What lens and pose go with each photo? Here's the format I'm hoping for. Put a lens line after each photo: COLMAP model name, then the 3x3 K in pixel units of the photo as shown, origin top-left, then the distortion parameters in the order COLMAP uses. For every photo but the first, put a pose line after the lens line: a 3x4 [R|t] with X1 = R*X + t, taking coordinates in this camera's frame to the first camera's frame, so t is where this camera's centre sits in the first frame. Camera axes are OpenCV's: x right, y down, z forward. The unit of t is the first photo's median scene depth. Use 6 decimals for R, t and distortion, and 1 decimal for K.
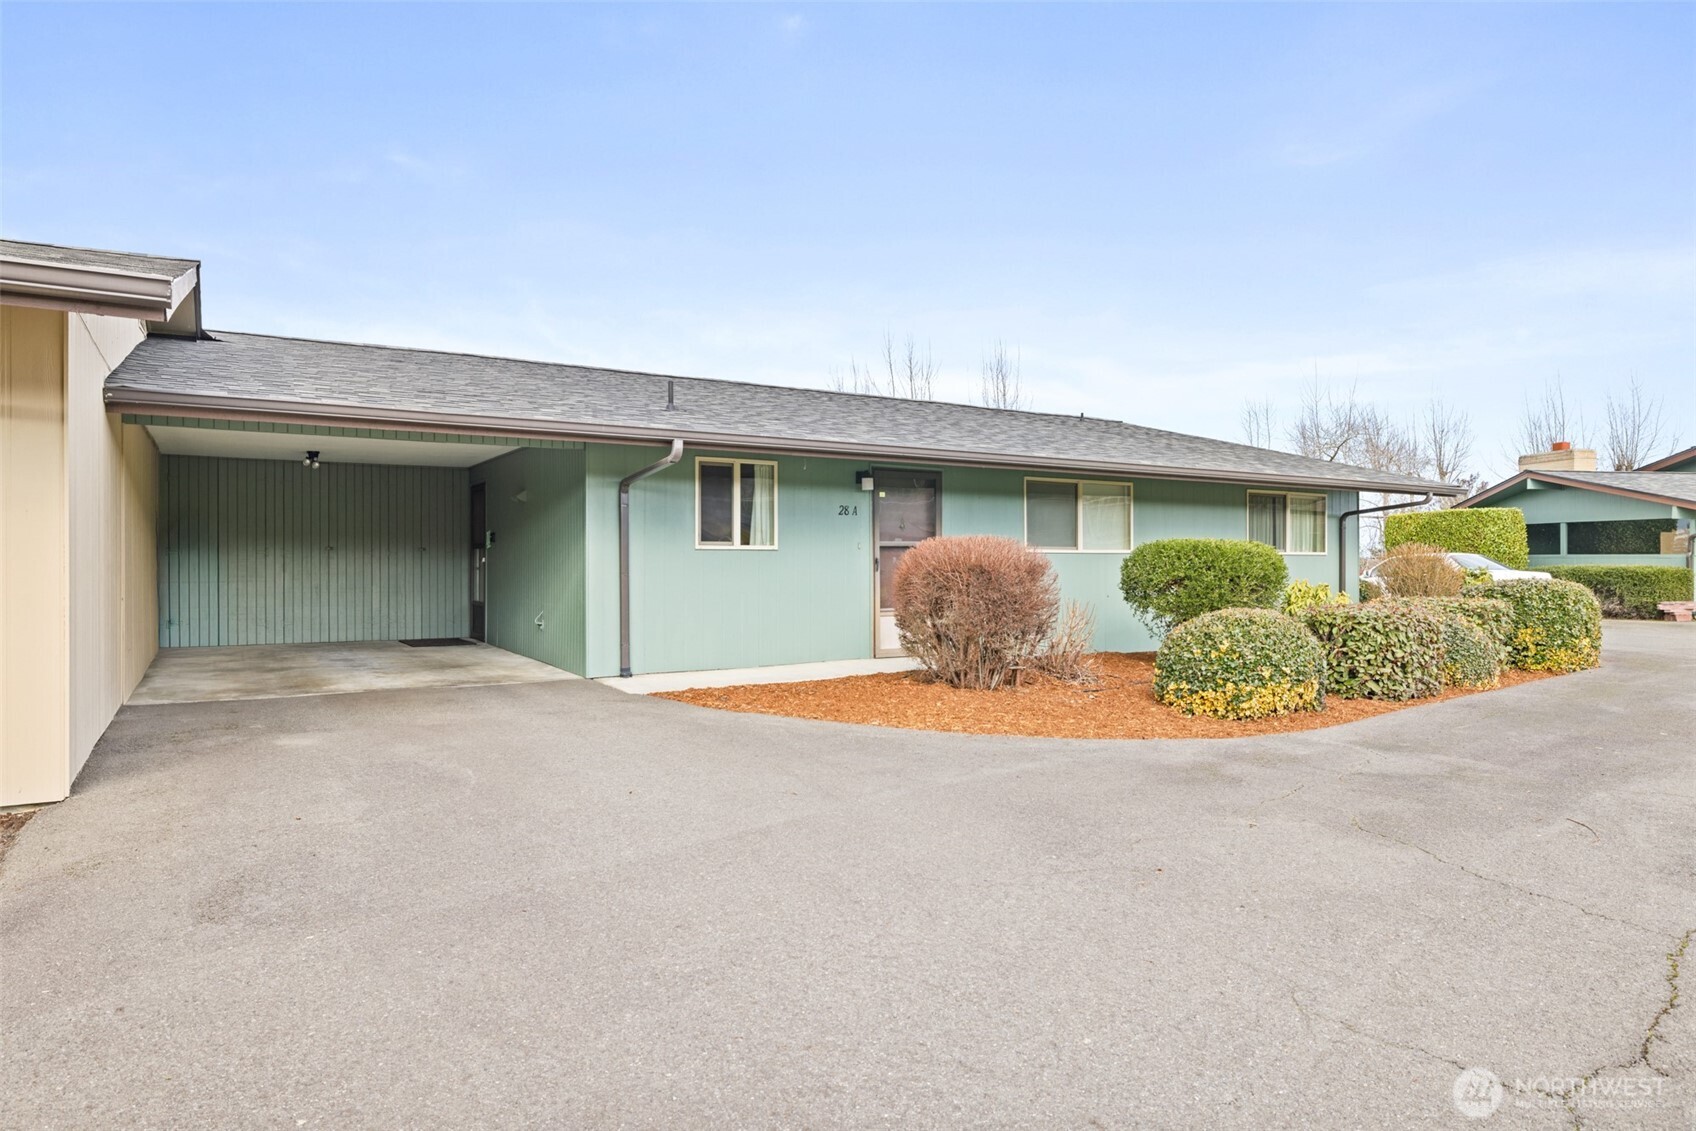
lens RADIAL K [[1023.5, 0, 854.9], [0, 1023.5, 560.3], [0, 0, 1]] dist [-0.002435, -0.000369]
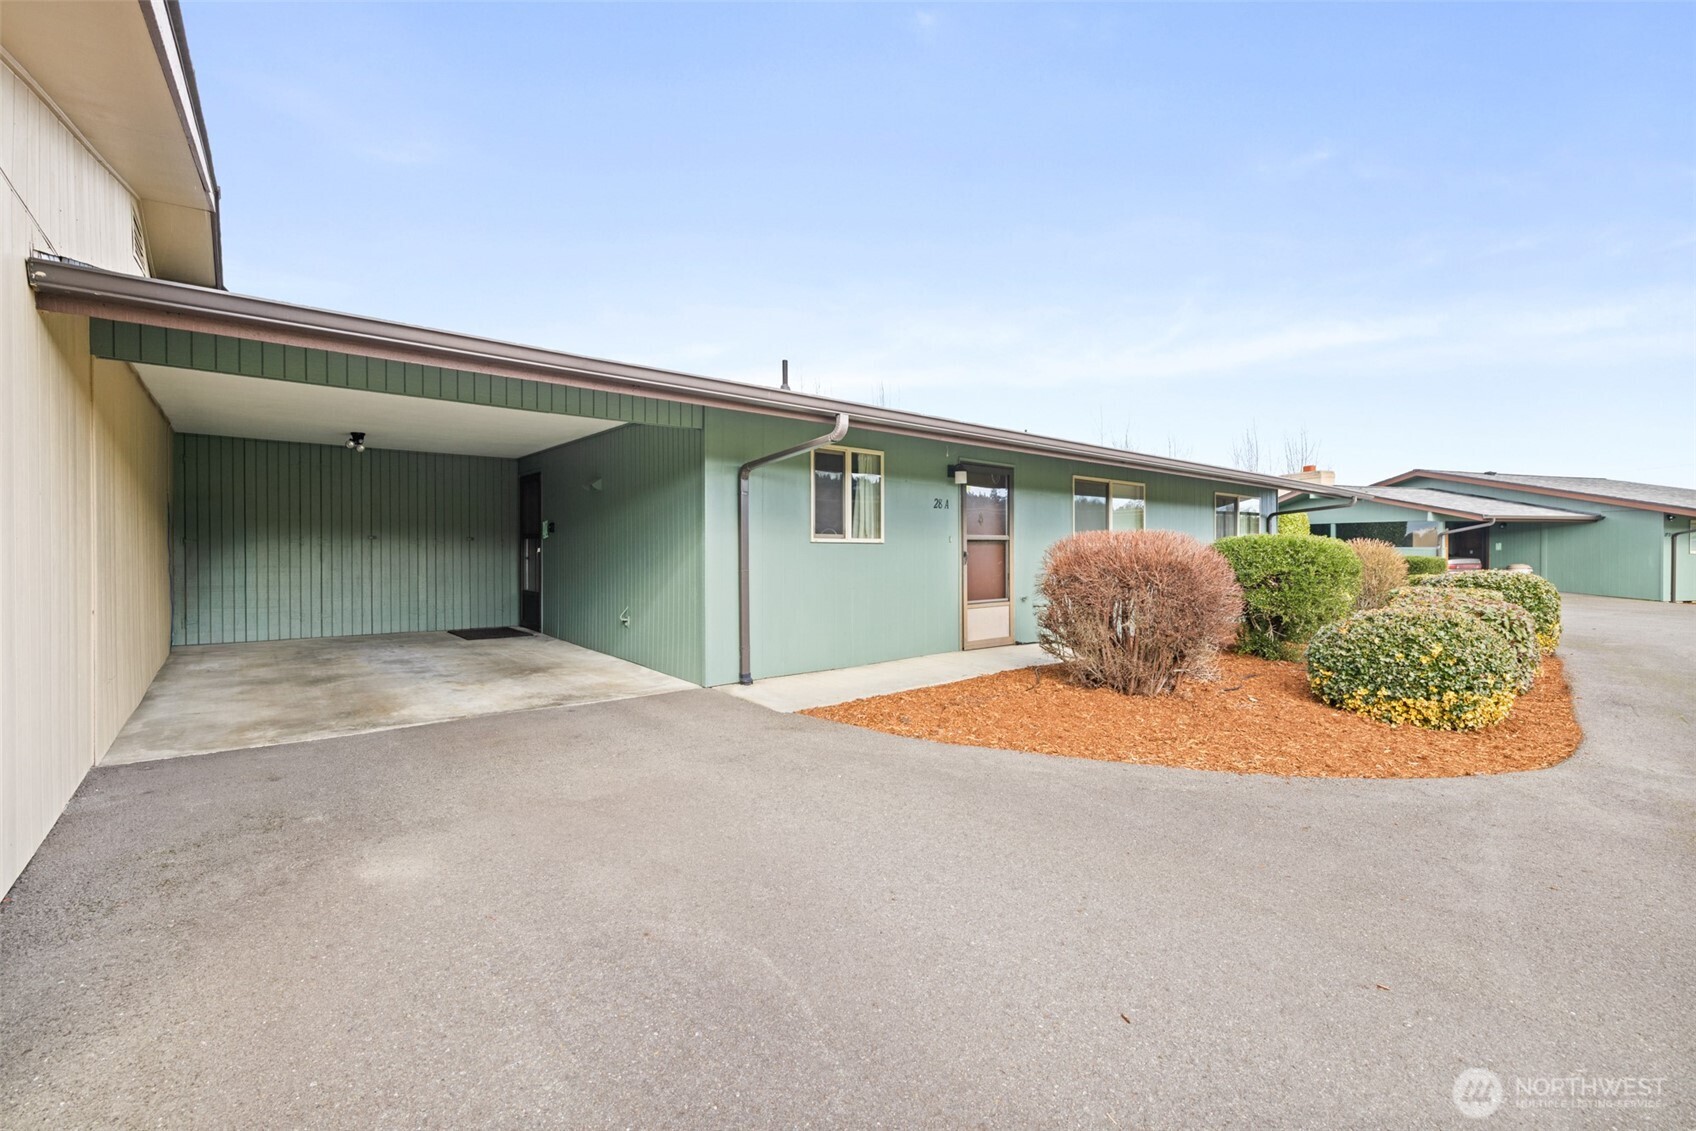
lens RADIAL K [[718.3, 0, 839.8], [0, 718.3, 553.3], [0, 0, 1]] dist [0.001809, -0.001103]
pose [[0.990777, 0.003710, 0.135454, -0.200653], [-0.005076, 0.999940, 0.009743, -0.006618], [-0.135410, -0.010340, 0.990736, 0.319129]]
